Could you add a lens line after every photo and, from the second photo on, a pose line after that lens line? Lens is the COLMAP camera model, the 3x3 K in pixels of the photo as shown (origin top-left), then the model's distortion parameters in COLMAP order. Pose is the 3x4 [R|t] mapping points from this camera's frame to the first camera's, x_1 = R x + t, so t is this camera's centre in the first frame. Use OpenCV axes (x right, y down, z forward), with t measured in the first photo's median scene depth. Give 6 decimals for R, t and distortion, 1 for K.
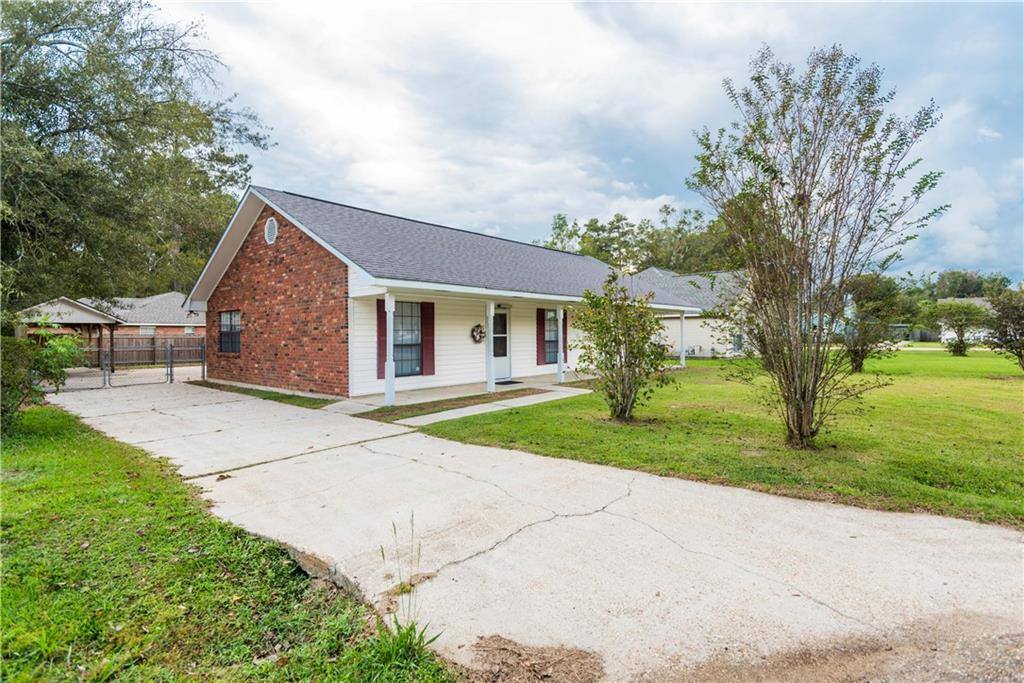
lens RADIAL K [[519.5, 0, 526.3], [0, 519.5, 343.0], [0, 0, 1]] dist [0.017196, 0.000300]
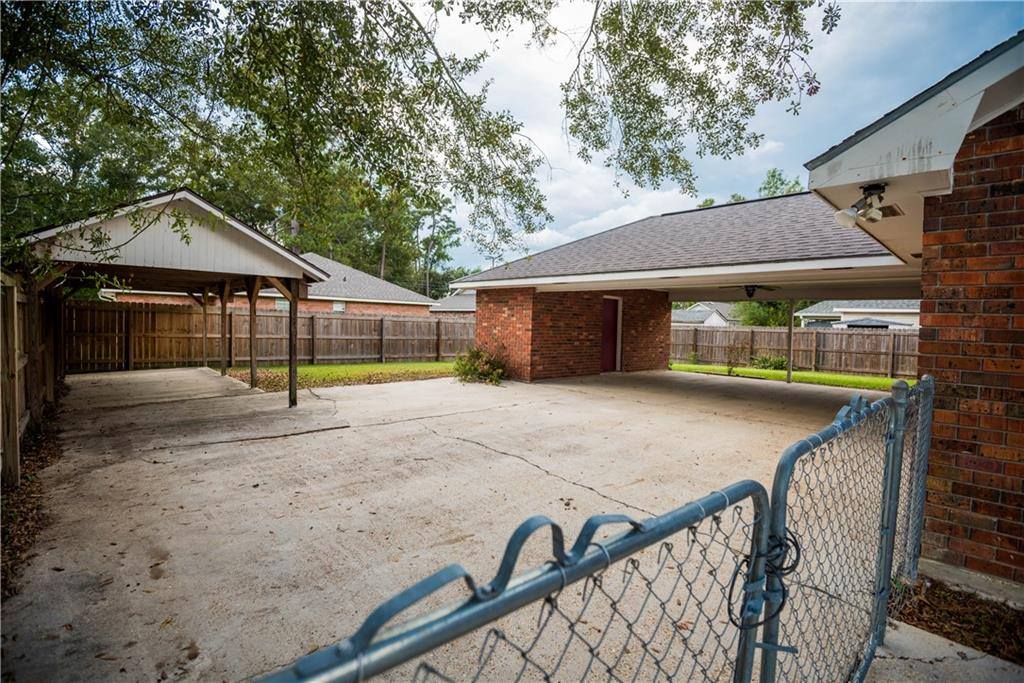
lens RADIAL K [[467.5, 0, 511.6], [0, 467.5, 337.4], [0, 0, 1]] dist [-0.022070, -0.009006]
pose [[0.996251, 0.037107, -0.078145, -0.858748], [-0.035579, 0.999149, 0.020855, -0.011597], [0.078853, -0.017996, 0.996724, 0.963227]]
